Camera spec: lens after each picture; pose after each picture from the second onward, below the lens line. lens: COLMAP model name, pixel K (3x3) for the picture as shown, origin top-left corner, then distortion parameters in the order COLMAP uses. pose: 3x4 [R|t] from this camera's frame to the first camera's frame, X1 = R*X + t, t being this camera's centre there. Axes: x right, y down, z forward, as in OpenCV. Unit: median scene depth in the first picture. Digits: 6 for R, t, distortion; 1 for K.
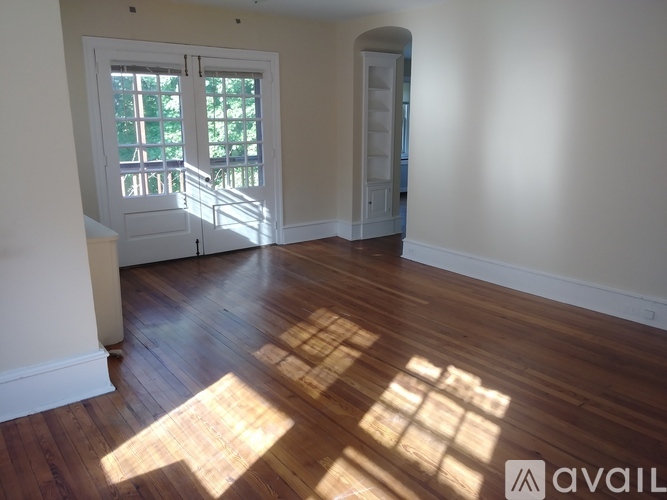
lens RADIAL K [[534.0, 0, 330.2], [0, 534.0, 249.8], [0, 0, 1]] dist [0.008921, -0.007270]
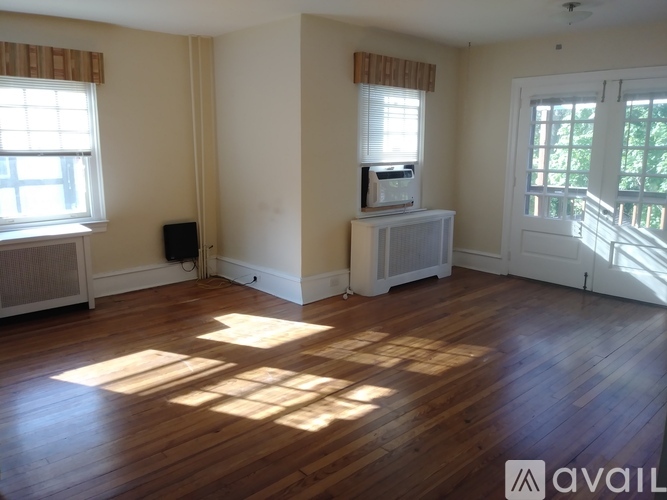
lens RADIAL K [[534.0, 0, 330.2], [0, 534.0, 249.8], [0, 0, 1]] dist [0.008921, -0.007270]
pose [[0.094858, 0.191939, -0.976812, 1.077063], [-0.242764, 0.956073, 0.164289, -0.178489], [0.965437, 0.221551, 0.137287, 0.729913]]
